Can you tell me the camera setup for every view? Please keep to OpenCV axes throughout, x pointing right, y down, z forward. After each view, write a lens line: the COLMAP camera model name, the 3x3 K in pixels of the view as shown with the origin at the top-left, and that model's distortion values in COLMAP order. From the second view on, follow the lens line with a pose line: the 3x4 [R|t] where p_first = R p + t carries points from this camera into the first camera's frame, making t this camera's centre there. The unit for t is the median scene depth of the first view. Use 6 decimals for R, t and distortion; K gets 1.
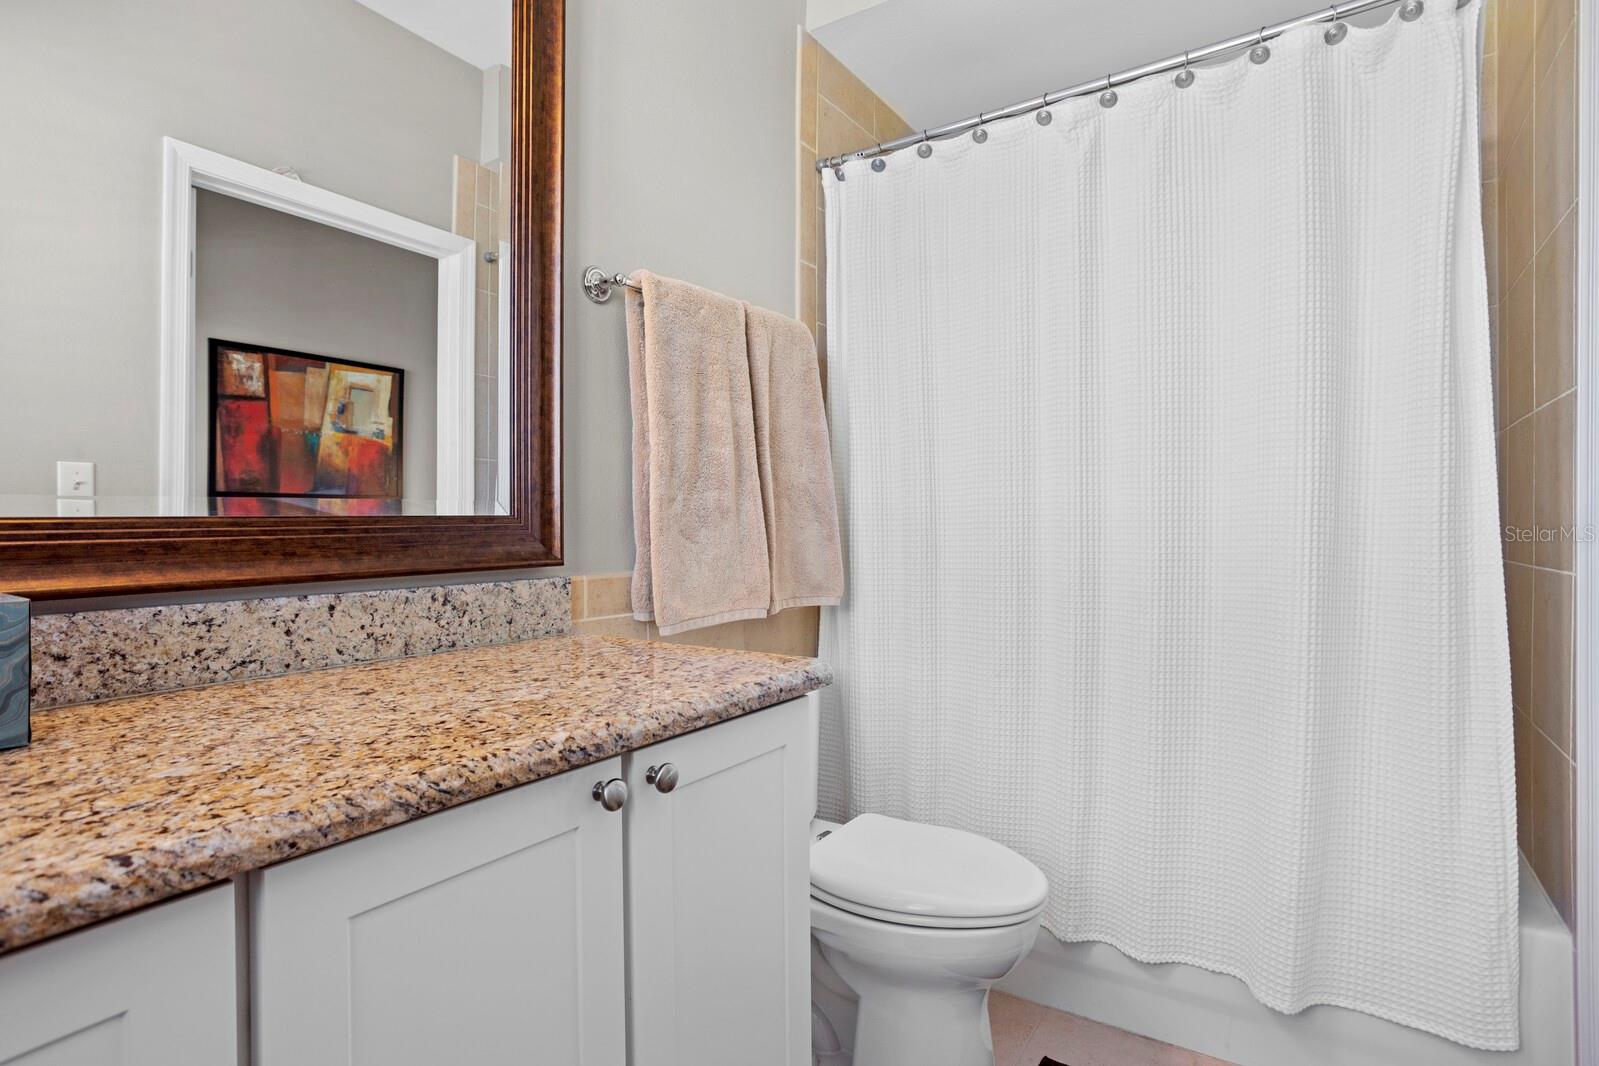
lens RADIAL K [[803.1, 0, 802.5], [0, 803.1, 526.1], [0, 0, 1]] dist [-0.056210, 0.025608]
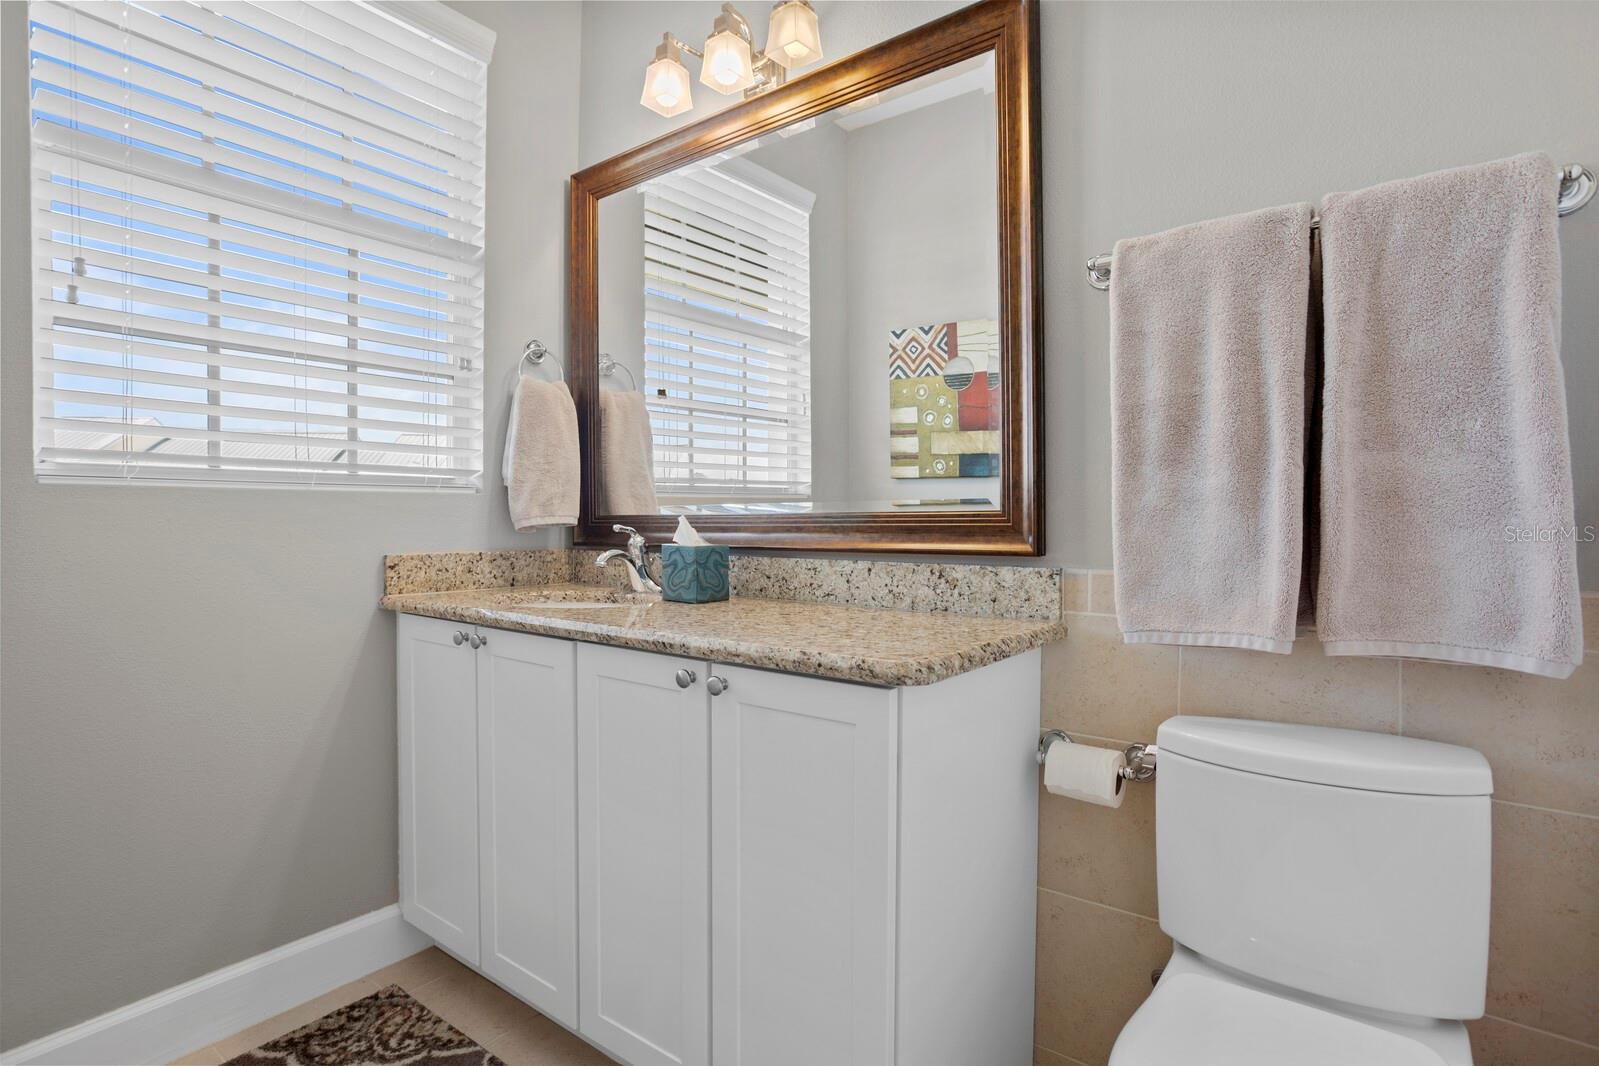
lens RADIAL K [[803.1, 0, 801.1], [0, 803.1, 527.6], [0, 0, 1]] dist [-0.056210, 0.025608]
pose [[-0.084337, 0.014289, -0.996335, 0.985816], [-0.003426, 0.999887, 0.014630, -0.004748], [0.996431, 0.004648, -0.084279, 0.960340]]
